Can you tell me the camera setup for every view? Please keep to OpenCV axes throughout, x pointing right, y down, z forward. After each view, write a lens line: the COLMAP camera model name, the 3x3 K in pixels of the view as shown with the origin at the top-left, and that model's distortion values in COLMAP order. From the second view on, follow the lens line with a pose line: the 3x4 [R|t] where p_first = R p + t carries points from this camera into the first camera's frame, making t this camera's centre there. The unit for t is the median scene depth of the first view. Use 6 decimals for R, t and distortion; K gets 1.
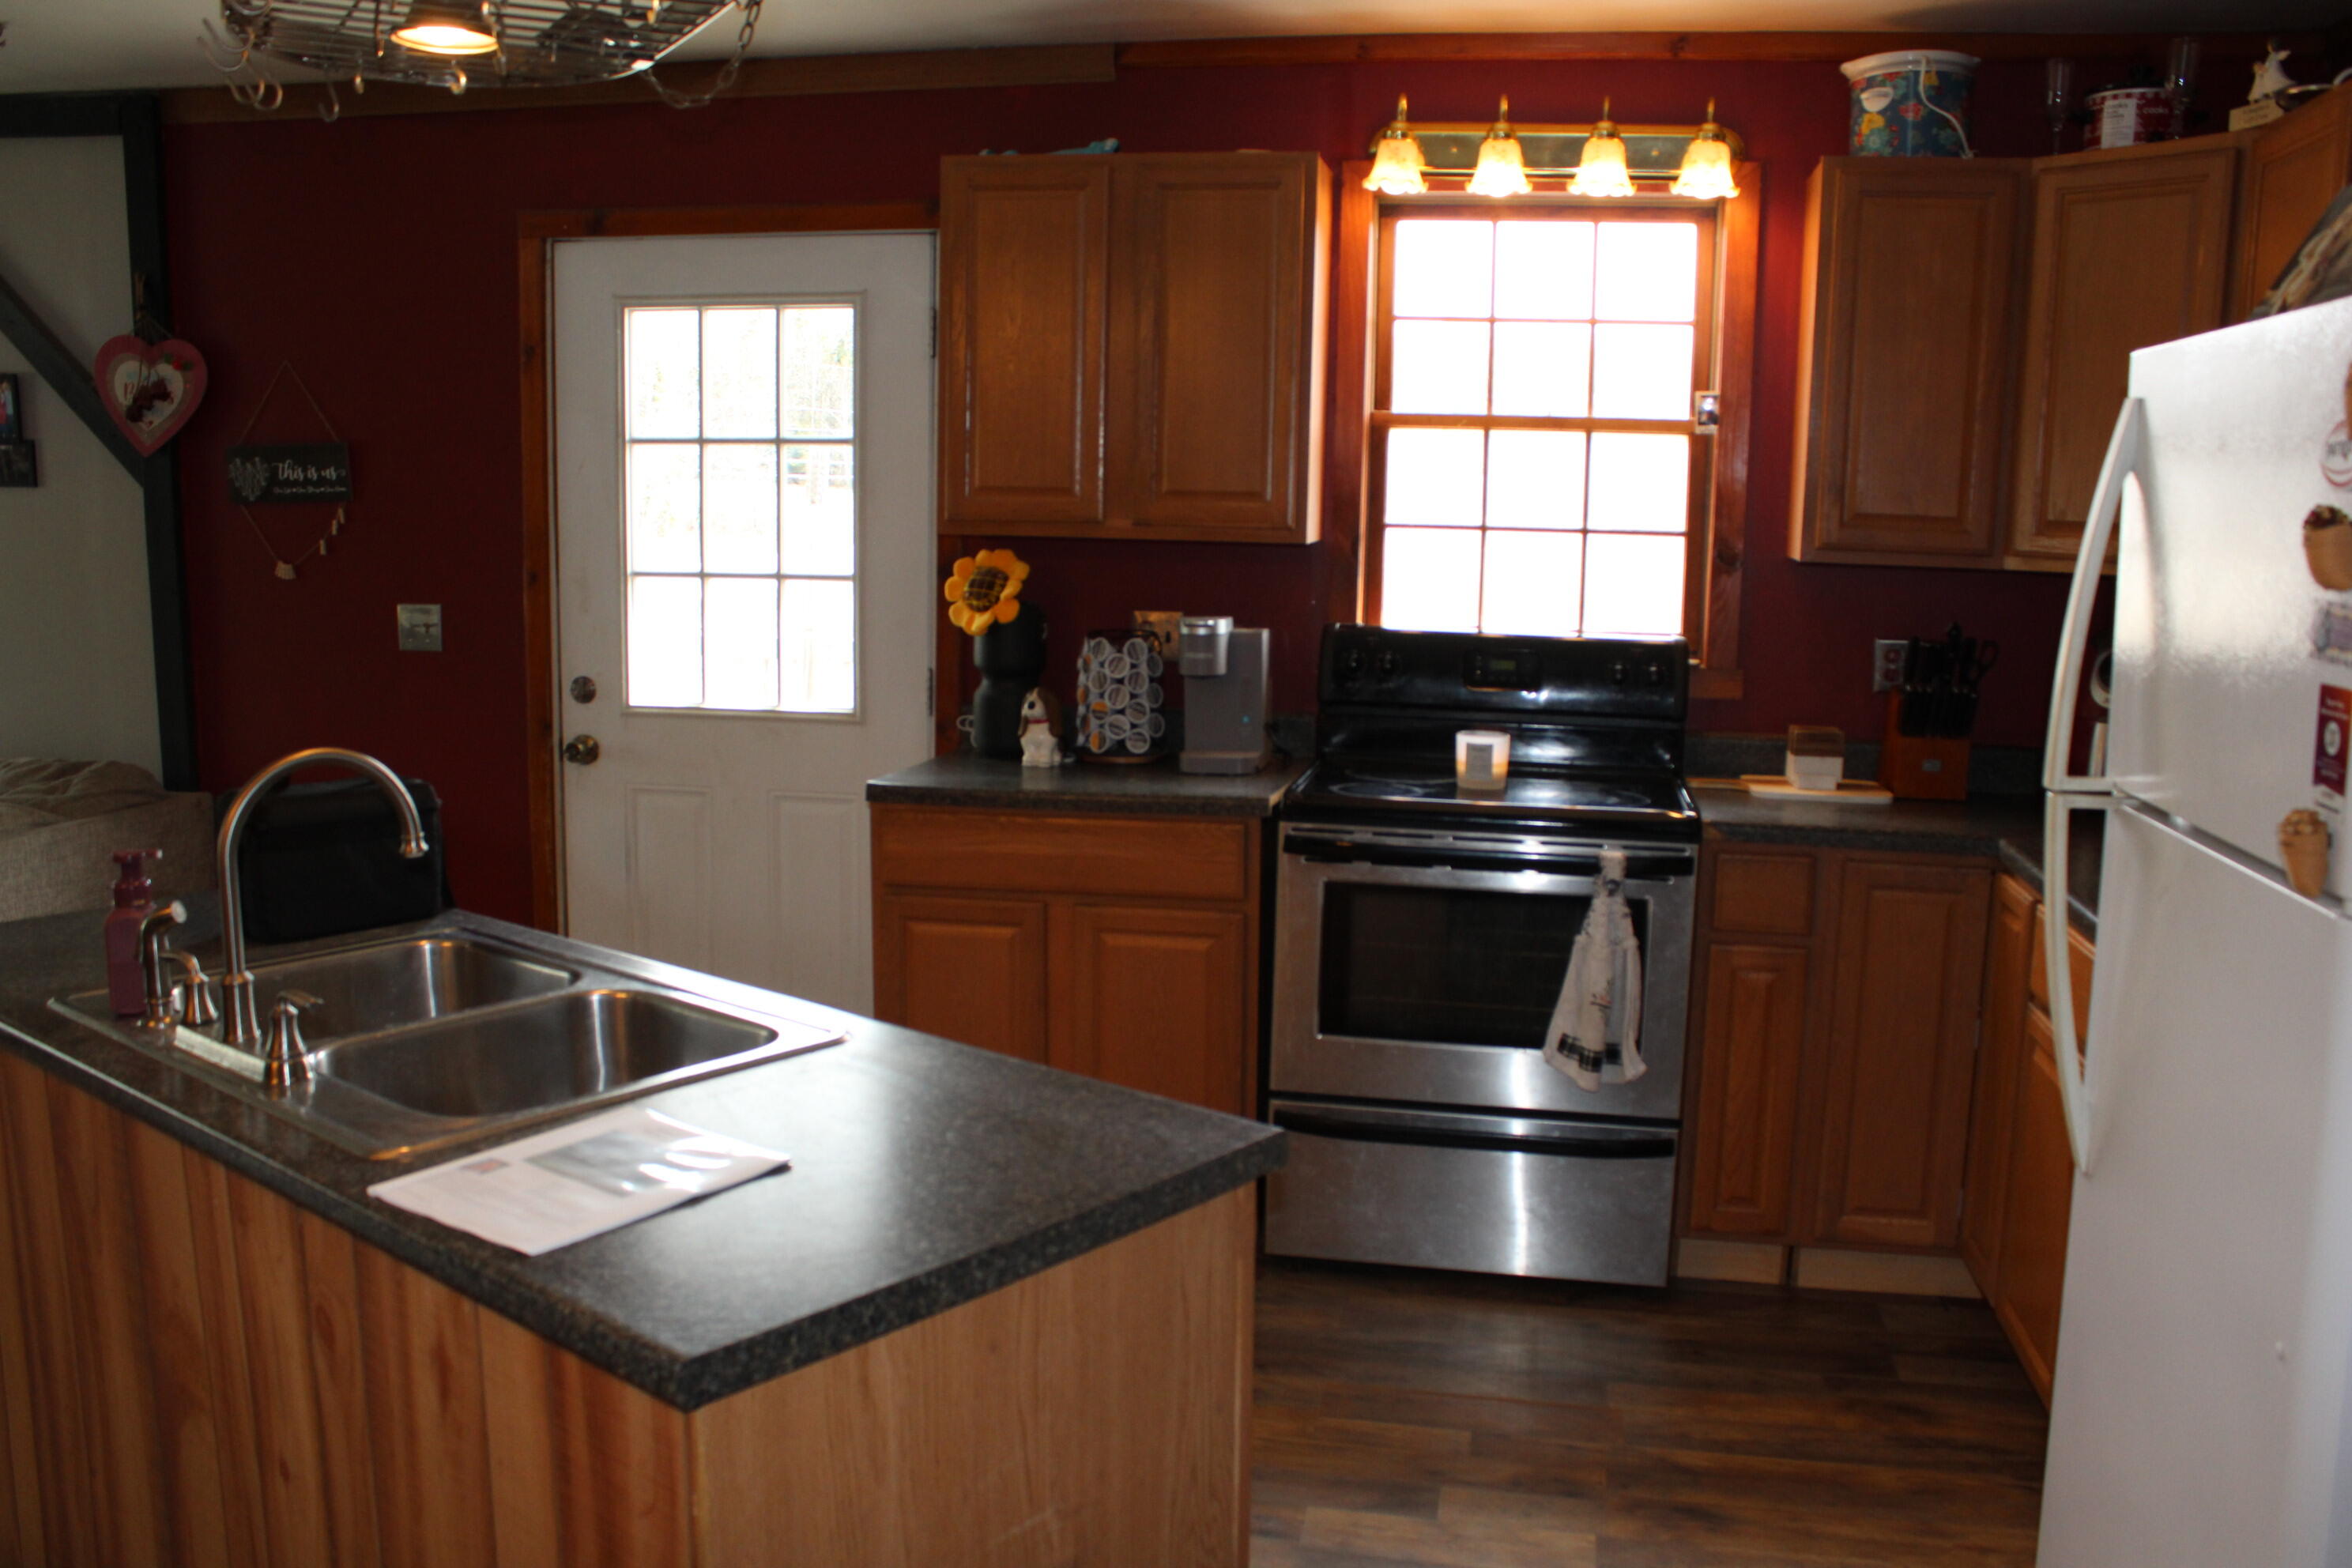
lens RADIAL K [[2006.9, 0, 1176.0], [0, 2006.9, 784.0], [0, 0, 1]] dist [-0.150934, 0.160445]
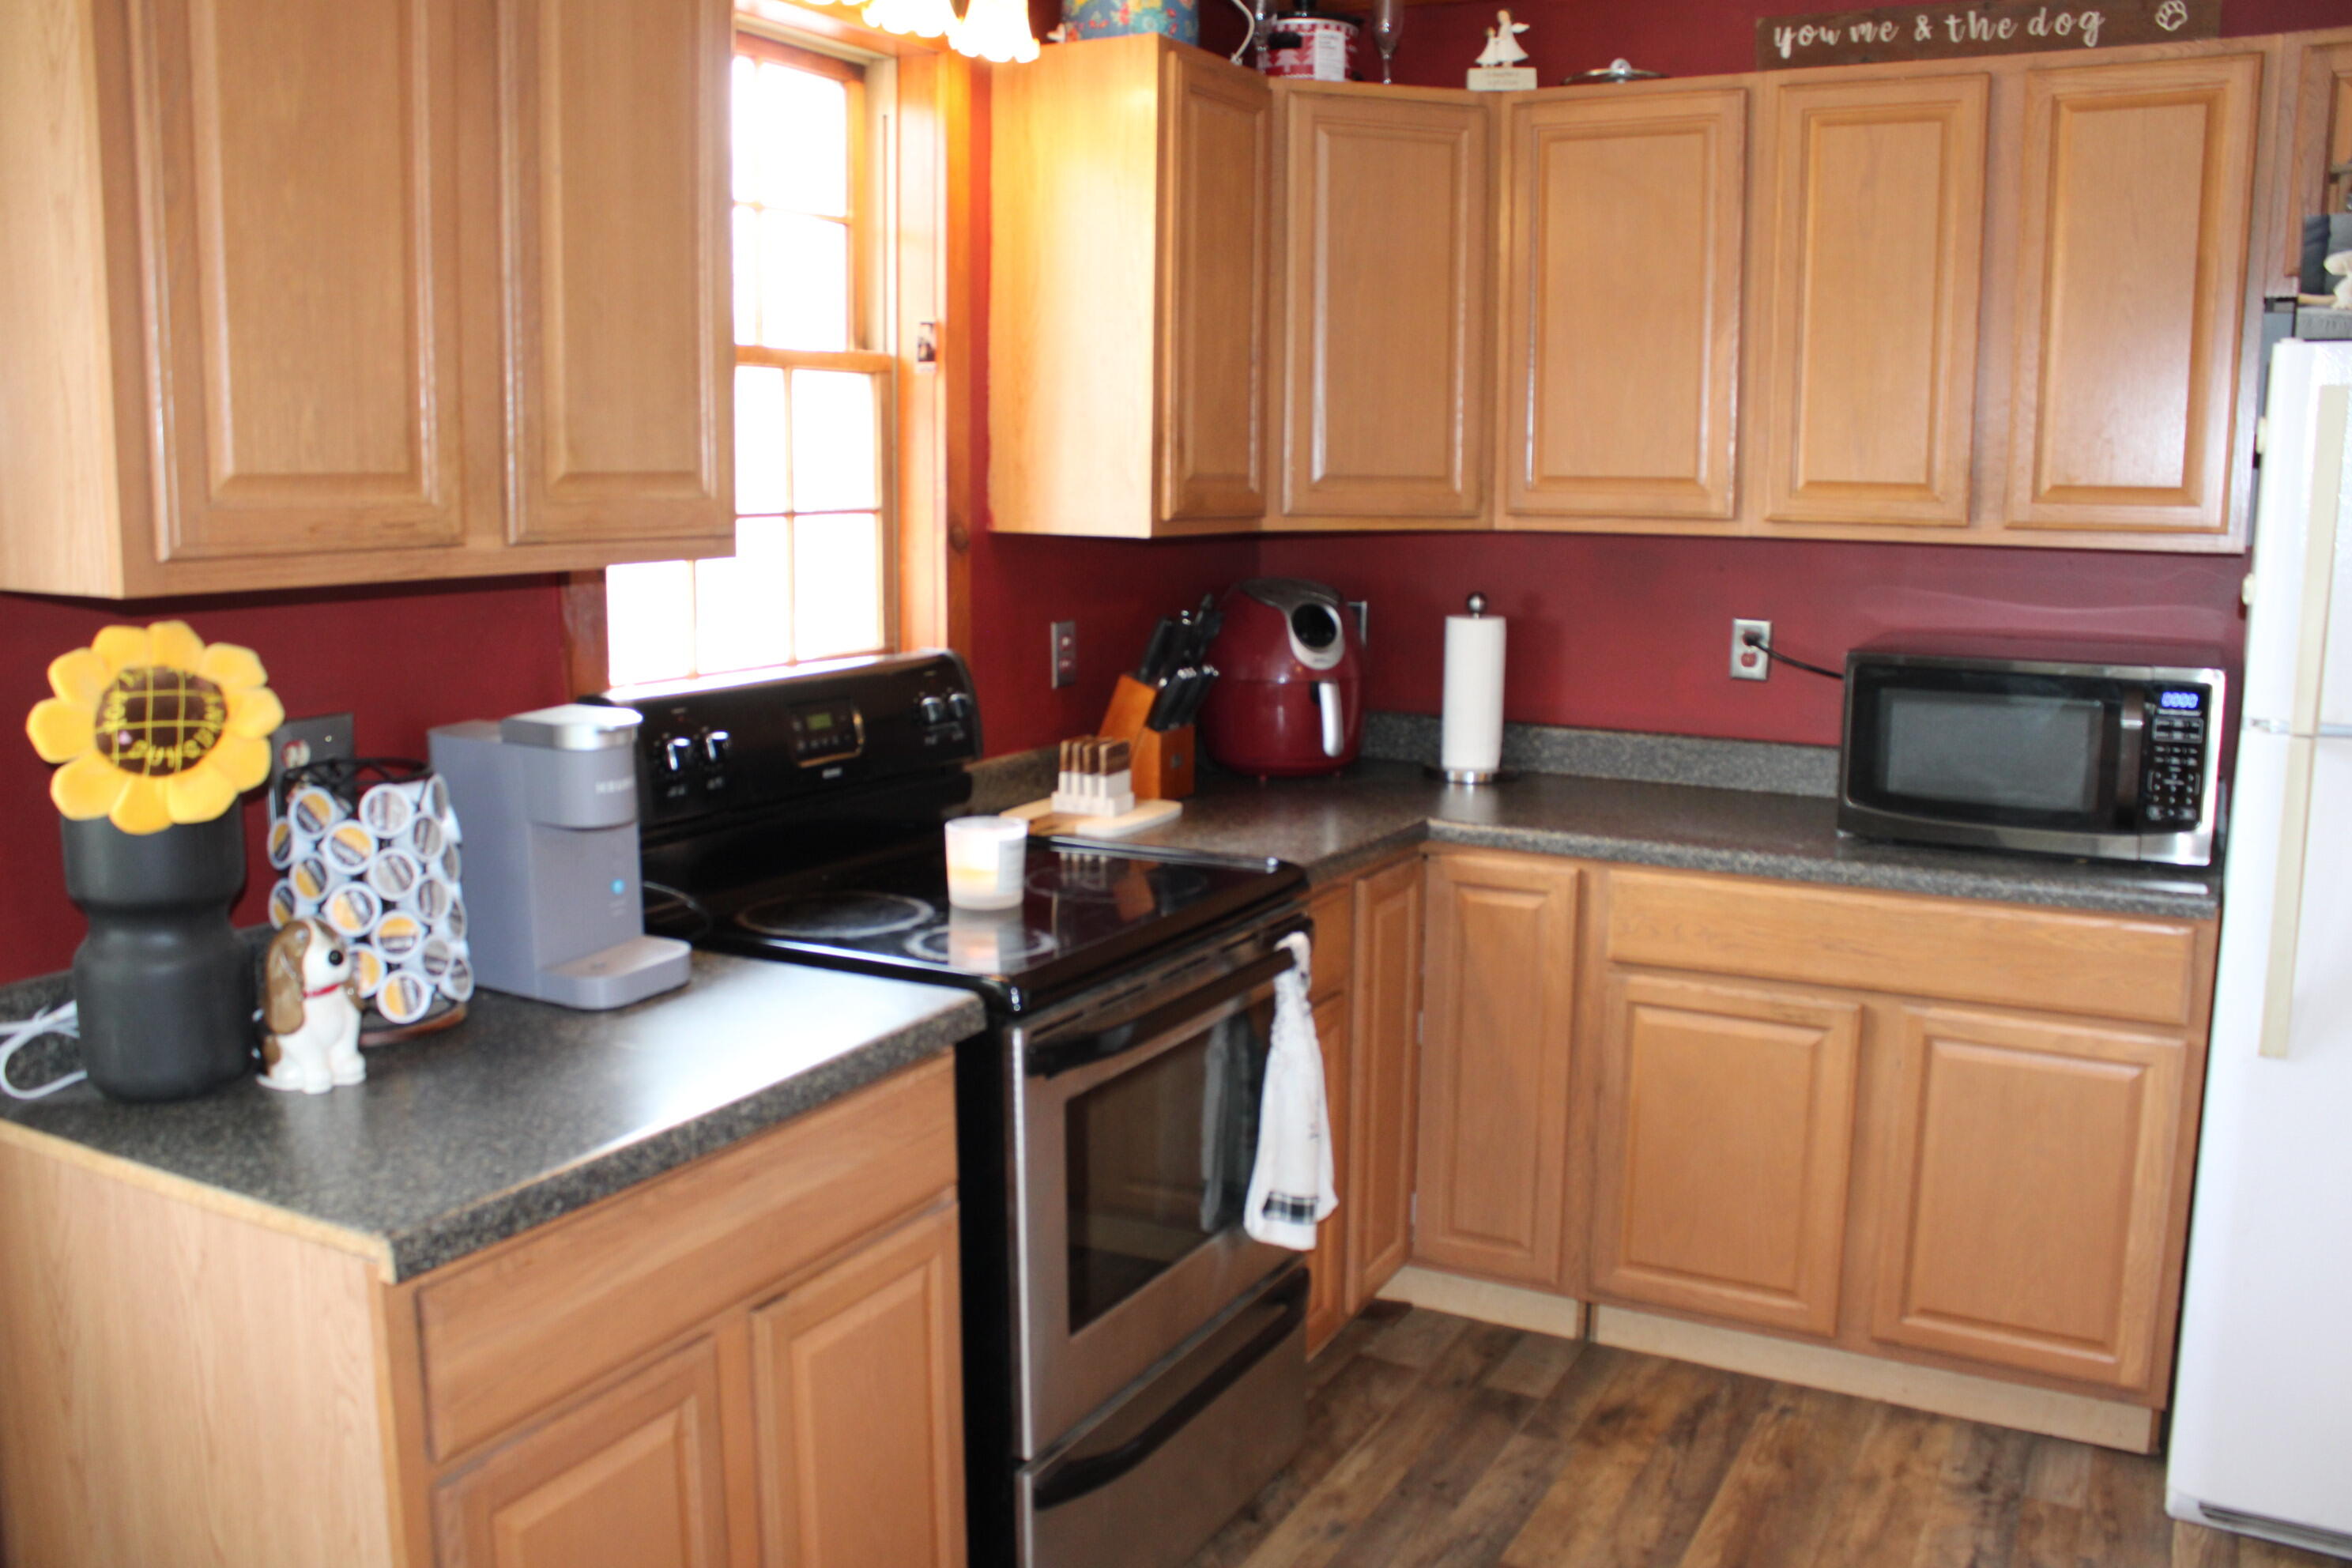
lens RADIAL K [[2006.9, 0, 1176.0], [0, 2006.9, 784.0], [0, 0, 1]] dist [-0.150934, 0.160445]
pose [[0.296080, -0.169372, 0.940026, -0.499939], [0.139707, 0.981248, 0.132795, -0.129803], [-0.944891, 0.092010, 0.314190, 0.801103]]
